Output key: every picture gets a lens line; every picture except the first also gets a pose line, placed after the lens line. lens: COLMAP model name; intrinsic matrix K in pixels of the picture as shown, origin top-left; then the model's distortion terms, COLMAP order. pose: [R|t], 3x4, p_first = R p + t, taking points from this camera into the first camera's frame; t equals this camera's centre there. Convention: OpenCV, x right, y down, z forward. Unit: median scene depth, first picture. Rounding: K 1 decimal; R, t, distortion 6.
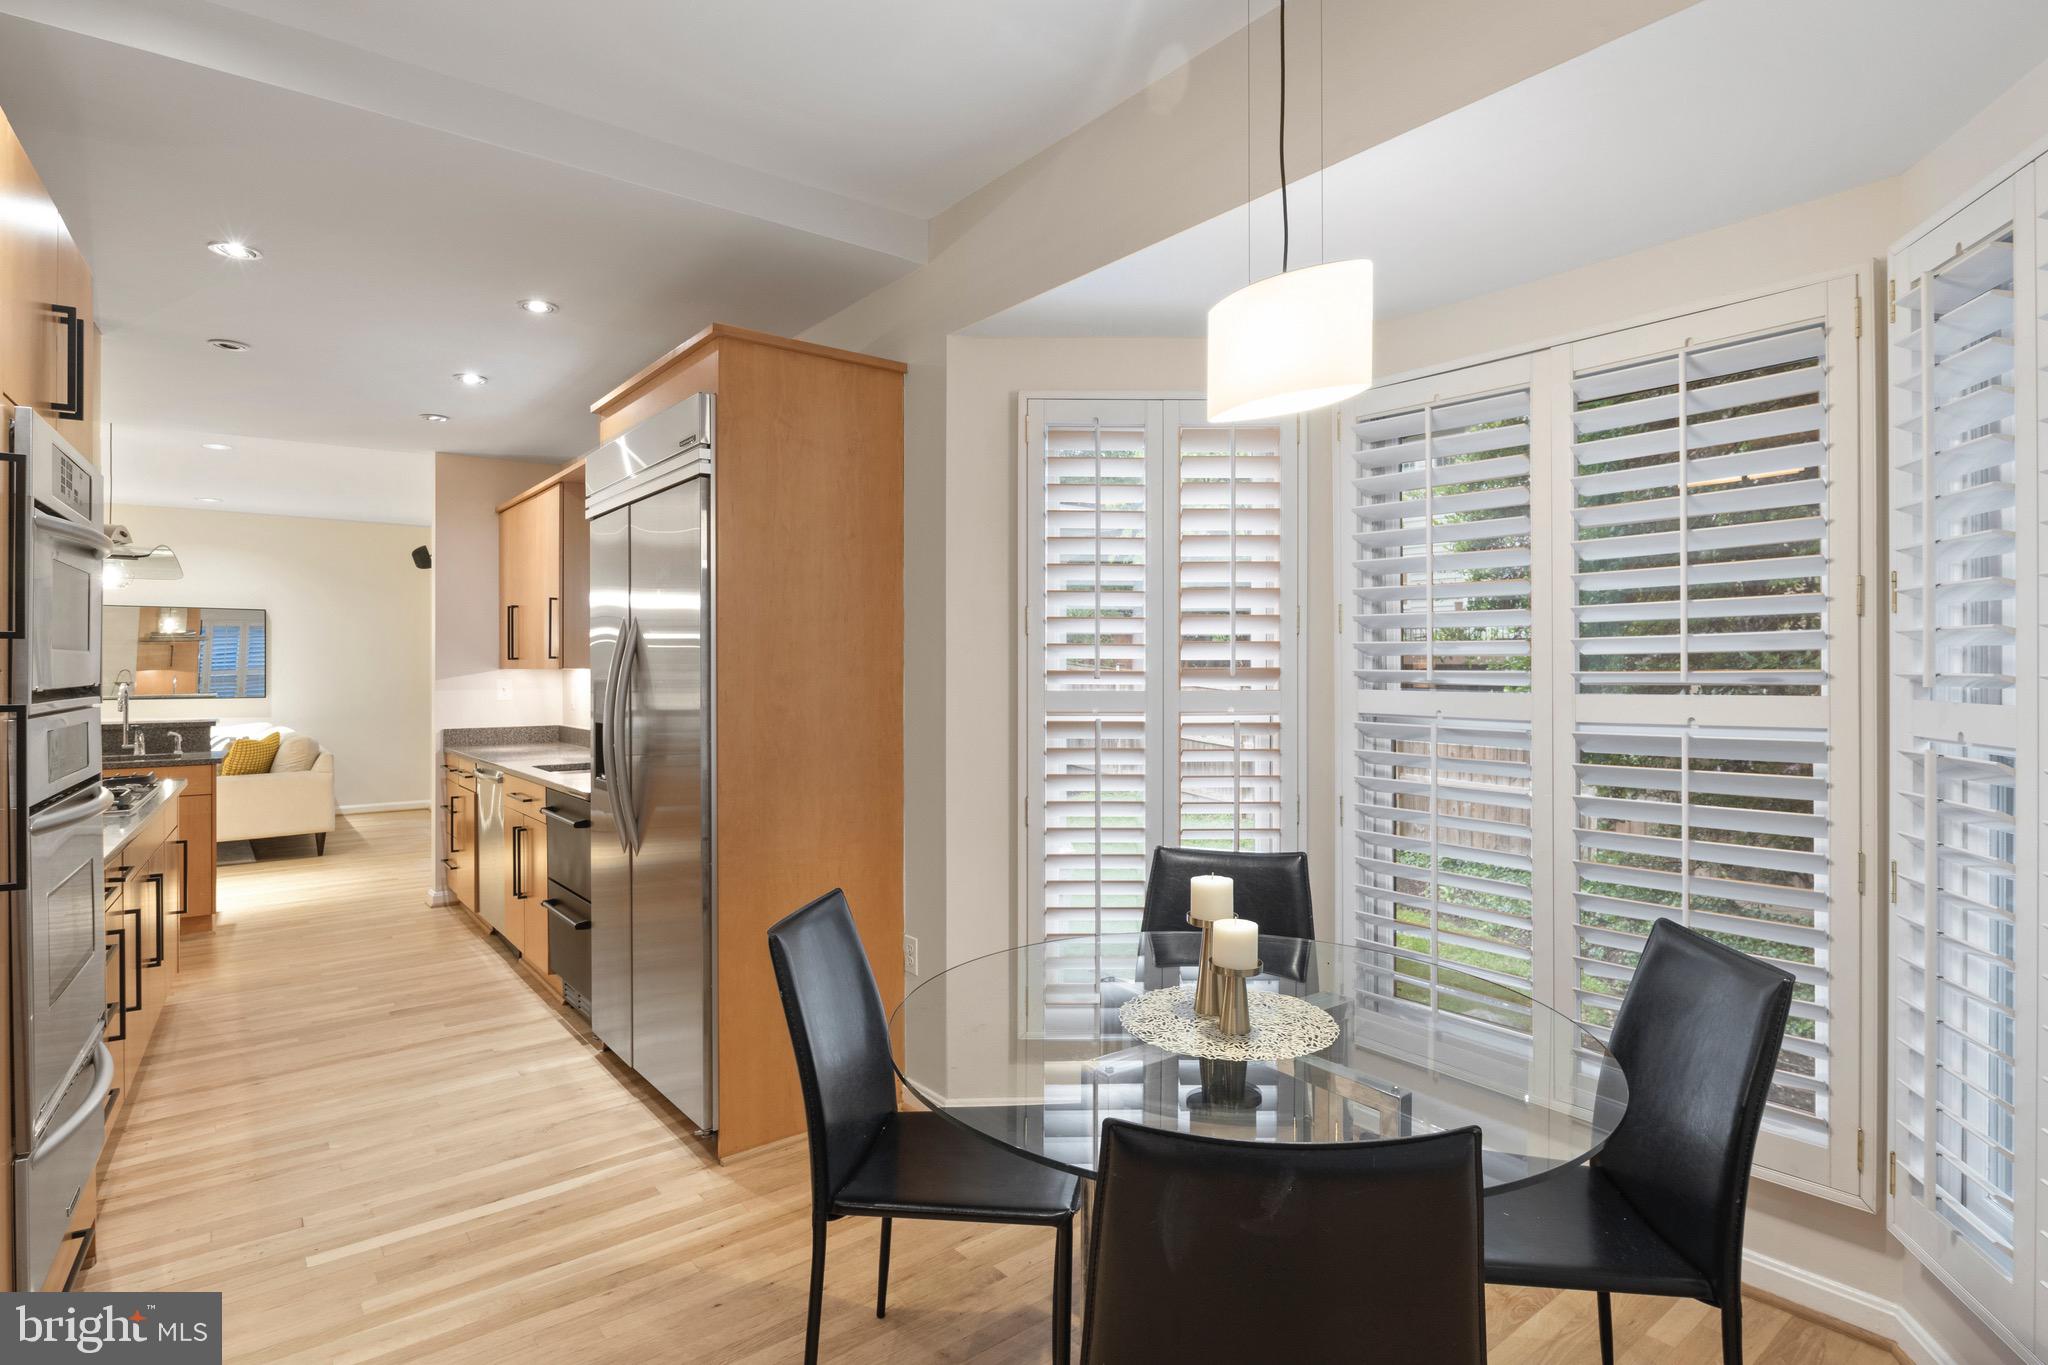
lens RADIAL K [[1027.2, 0, 1028.8], [0, 1027.2, 666.6], [0, 0, 1]] dist [-0.009567, -0.000609]
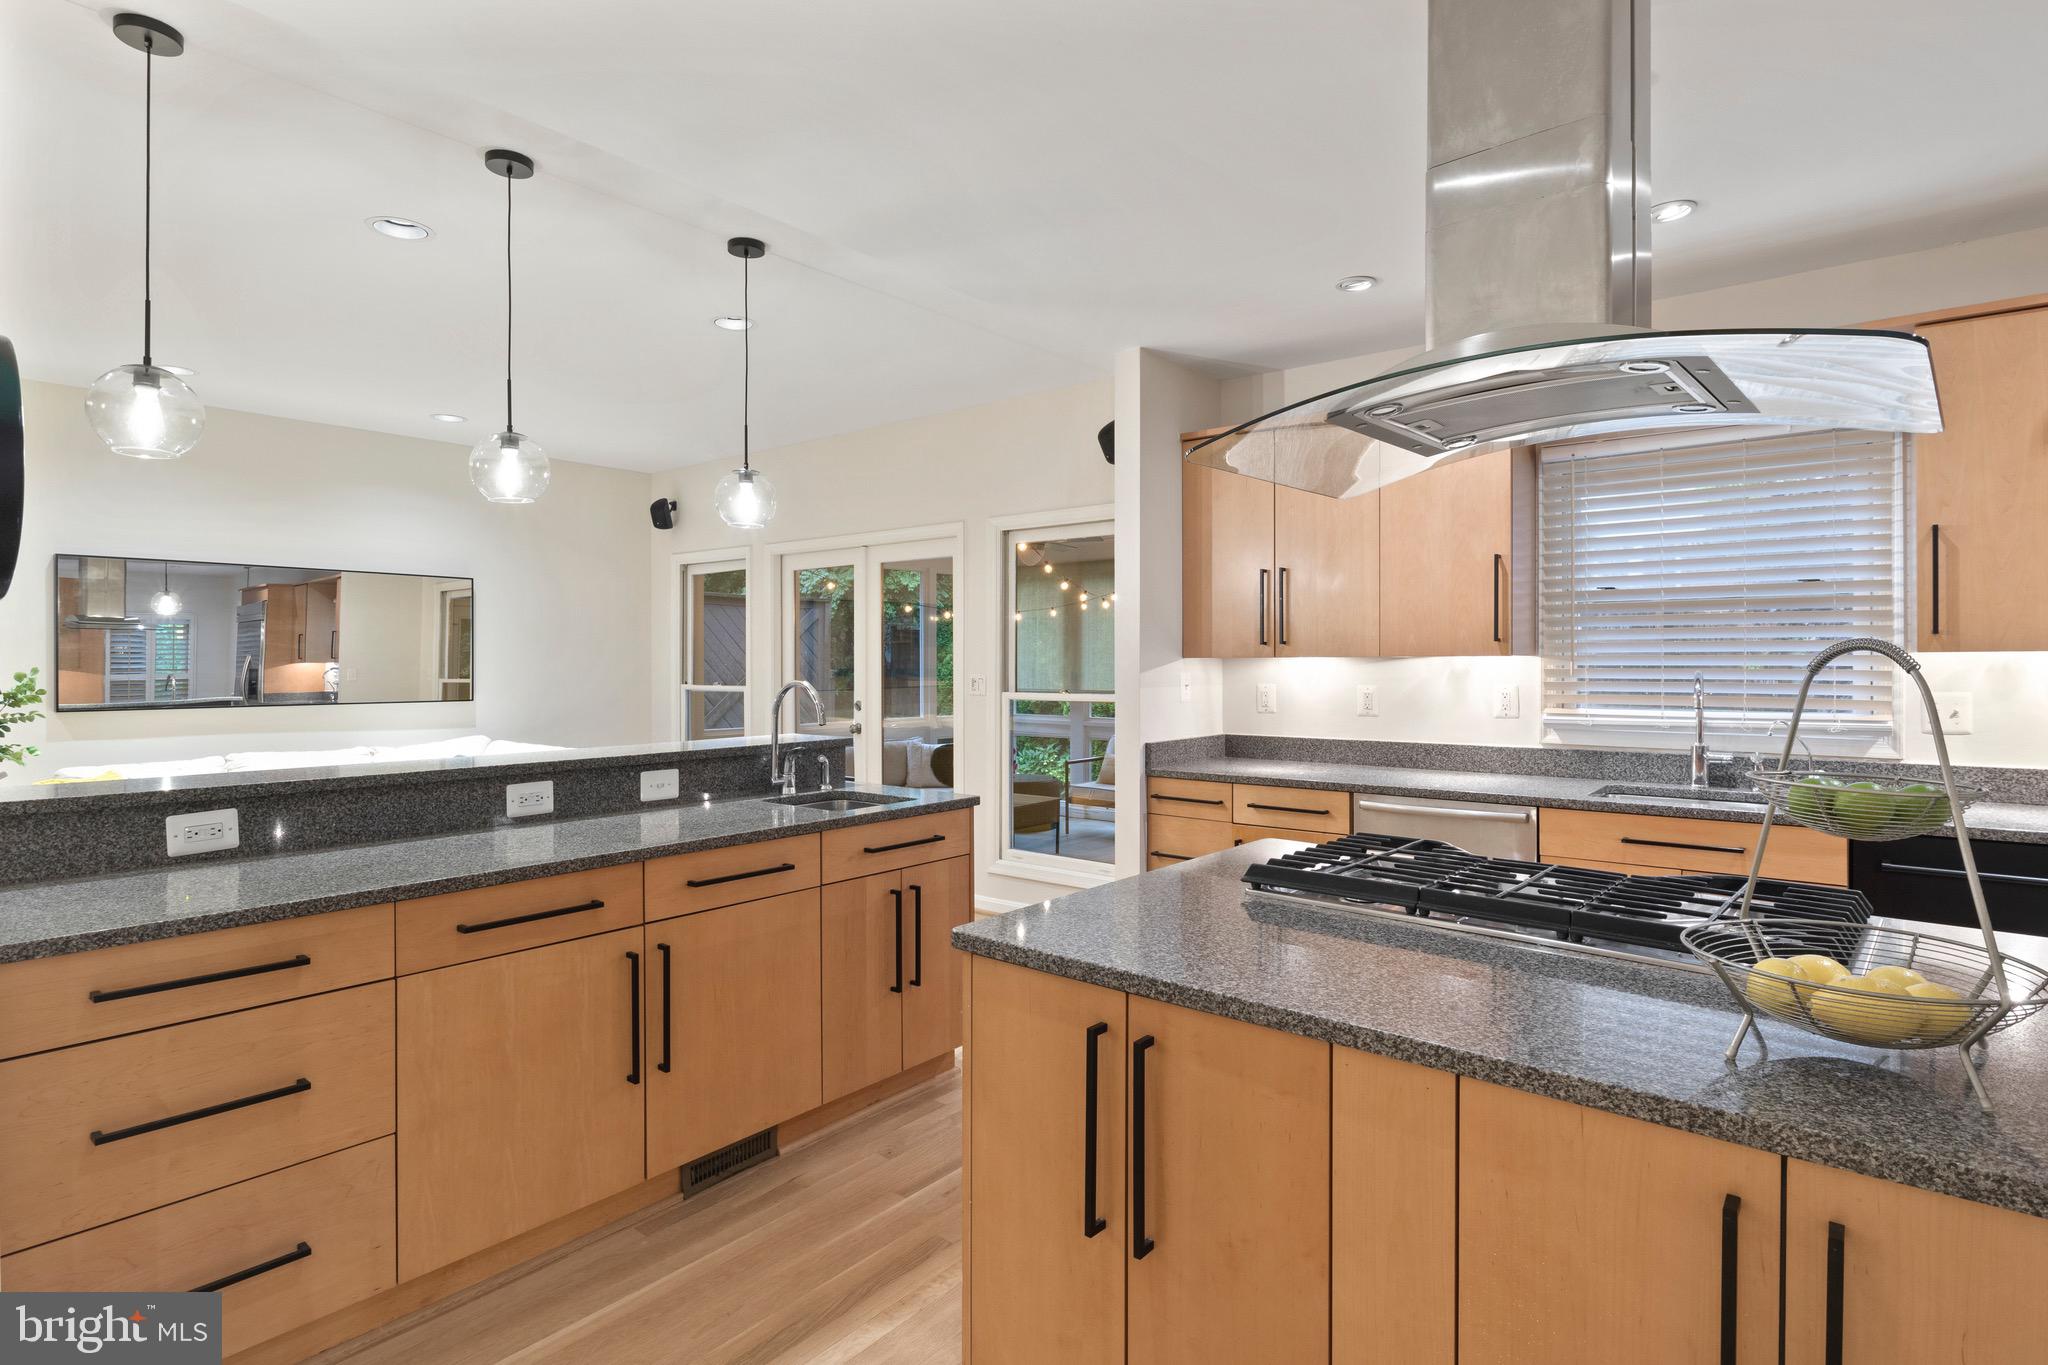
lens RADIAL K [[1027.2, 0, 1028.8], [0, 1027.2, 666.6], [0, 0, 1]] dist [-0.009567, -0.000609]
pose [[0.977382, -0.000922, 0.211478, -0.833153], [0.000095, 0.999992, 0.003918, 0.005541], [-0.211480, -0.003810, 0.977375, 0.340311]]
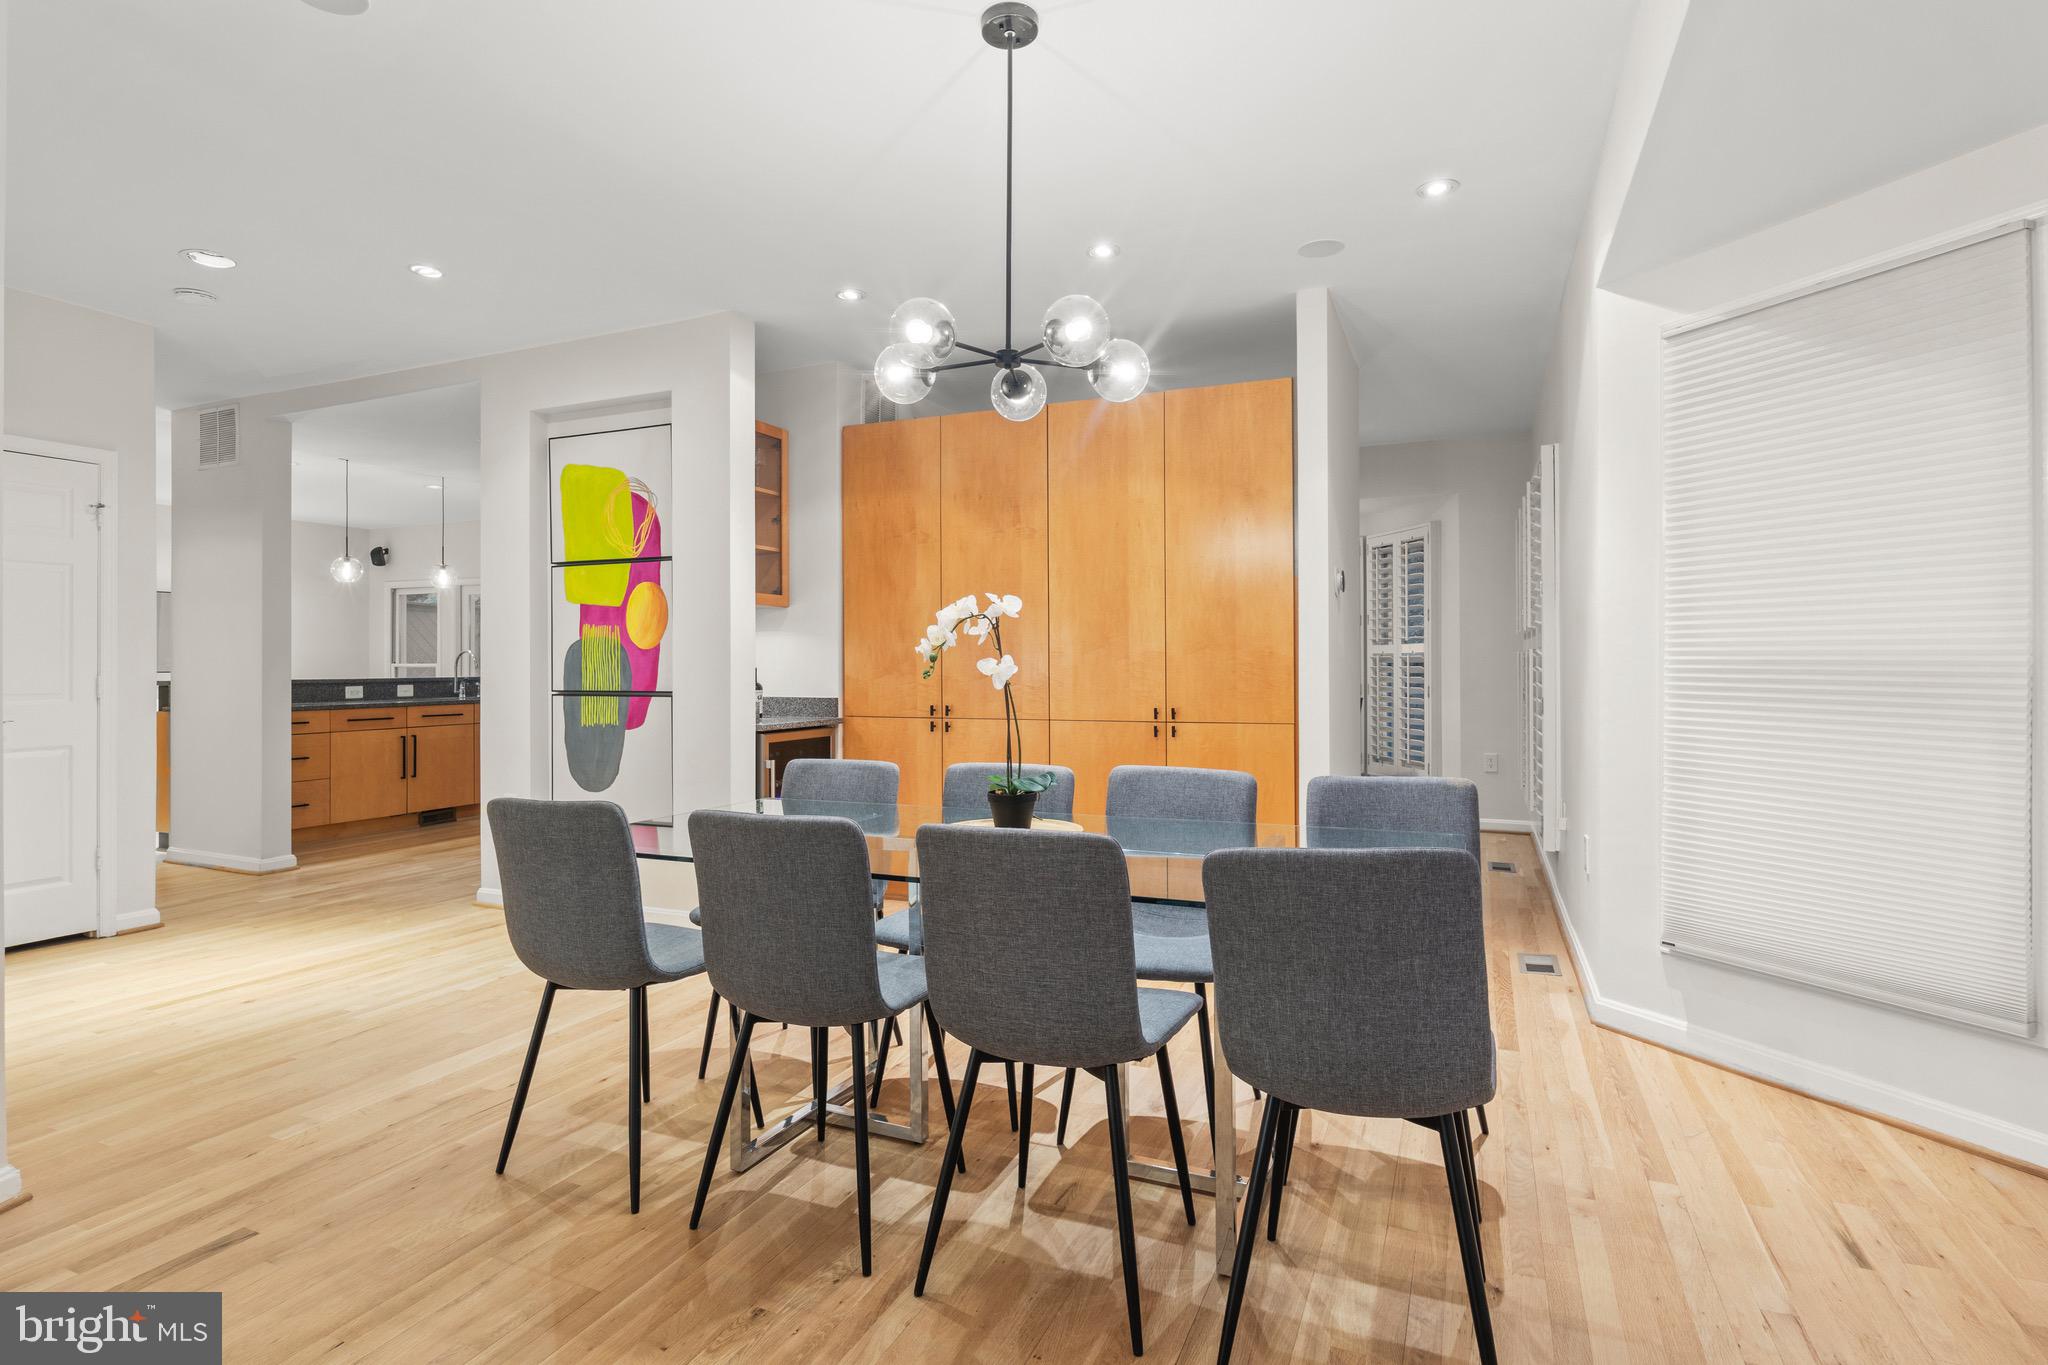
lens RADIAL K [[1027.2, 0, 1028.8], [0, 1027.2, 666.6], [0, 0, 1]] dist [-0.009567, -0.000609]
pose [[0.888147, -0.001822, 0.459557, -0.796575], [0.001385, 0.999998, 0.001289, 0.038217], [-0.459558, -0.000508, 0.888148, -0.719601]]
